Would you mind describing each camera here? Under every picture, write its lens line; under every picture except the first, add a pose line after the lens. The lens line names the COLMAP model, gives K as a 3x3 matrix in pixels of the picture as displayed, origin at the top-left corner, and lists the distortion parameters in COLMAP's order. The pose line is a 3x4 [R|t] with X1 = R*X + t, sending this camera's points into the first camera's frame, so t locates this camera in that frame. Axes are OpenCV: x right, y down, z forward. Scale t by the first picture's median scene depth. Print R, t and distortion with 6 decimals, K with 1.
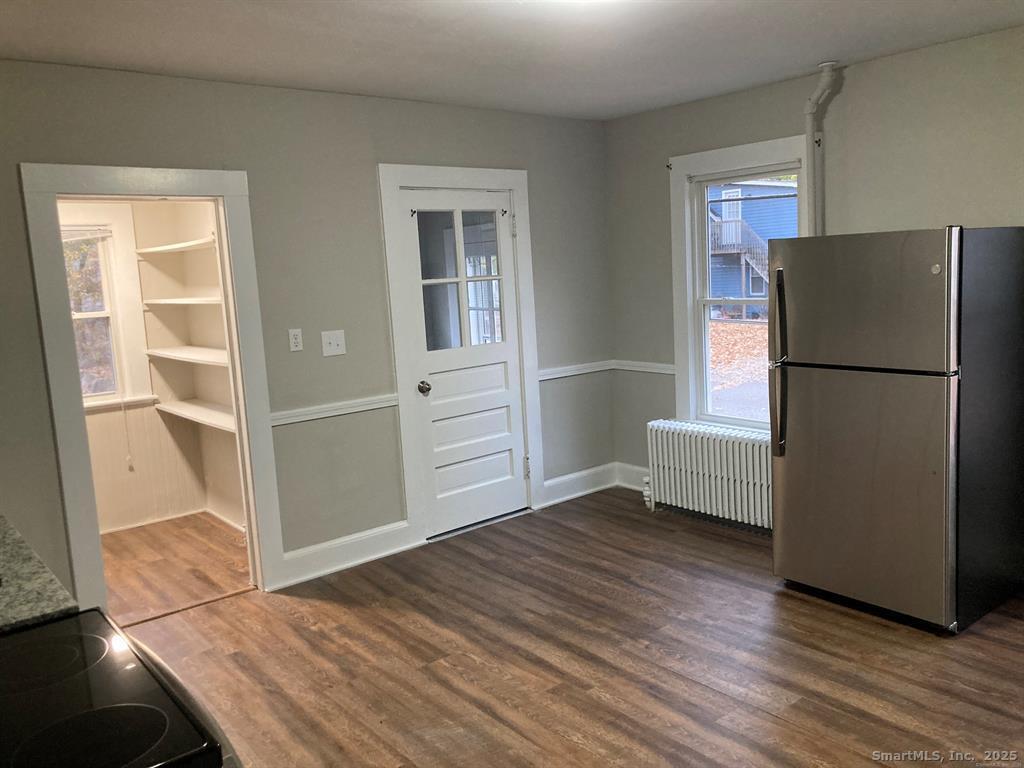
lens RADIAL K [[841.3, 0, 512.4], [0, 841.3, 381.0], [0, 0, 1]] dist [0.061223, -0.005617]
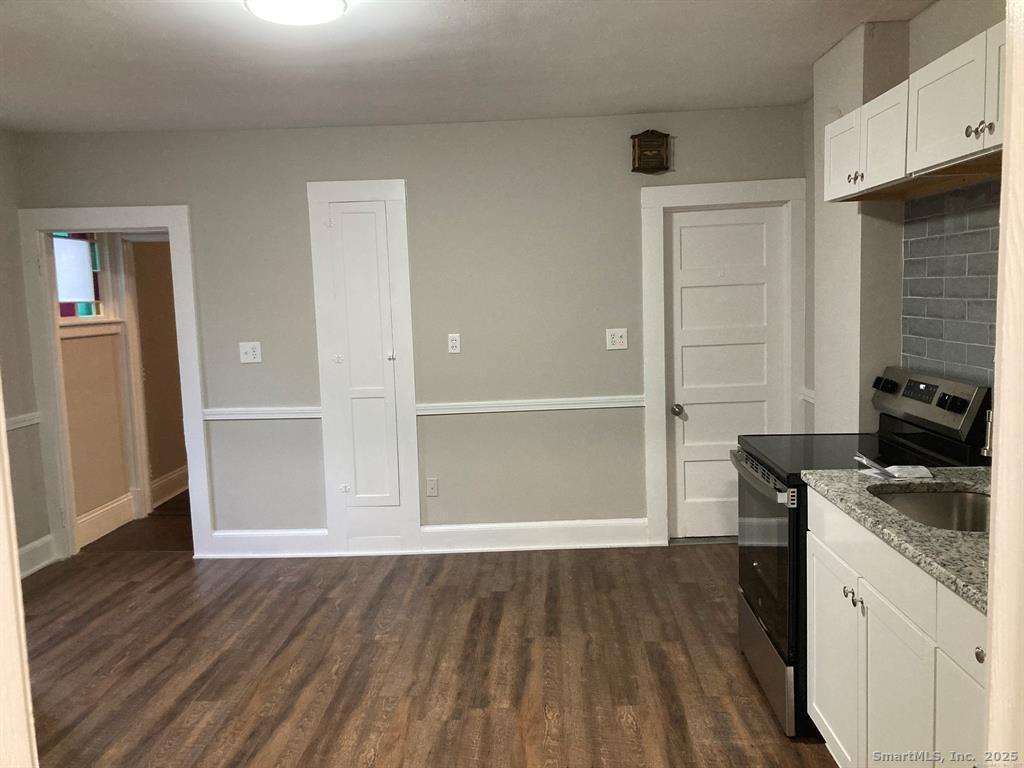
lens RADIAL K [[841.3, 0, 511.6], [0, 841.3, 382.1], [0, 0, 1]] dist [0.061223, -0.005617]
pose [[-0.733938, 0.006106, 0.679189, -0.591003], [0.168630, 0.970289, 0.173500, -0.117316], [-0.657951, 0.241870, -0.713162, 1.221793]]
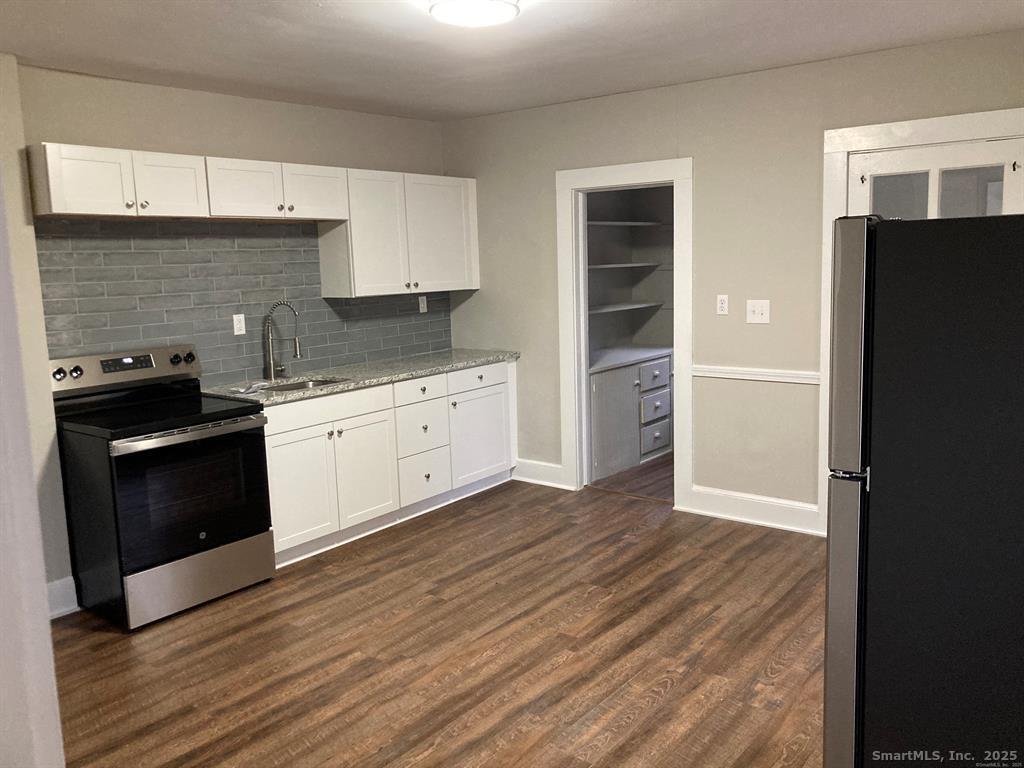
lens RADIAL K [[841.3, 0, 542.8], [0, 841.3, 371.7], [0, 0, 1]] dist [0.061223, -0.005617]
pose [[0.226084, 0.179210, -0.957481, 0.948198], [-0.117676, 0.980757, 0.155780, -0.131342], [0.966974, 0.077453, 0.242822, 0.617099]]
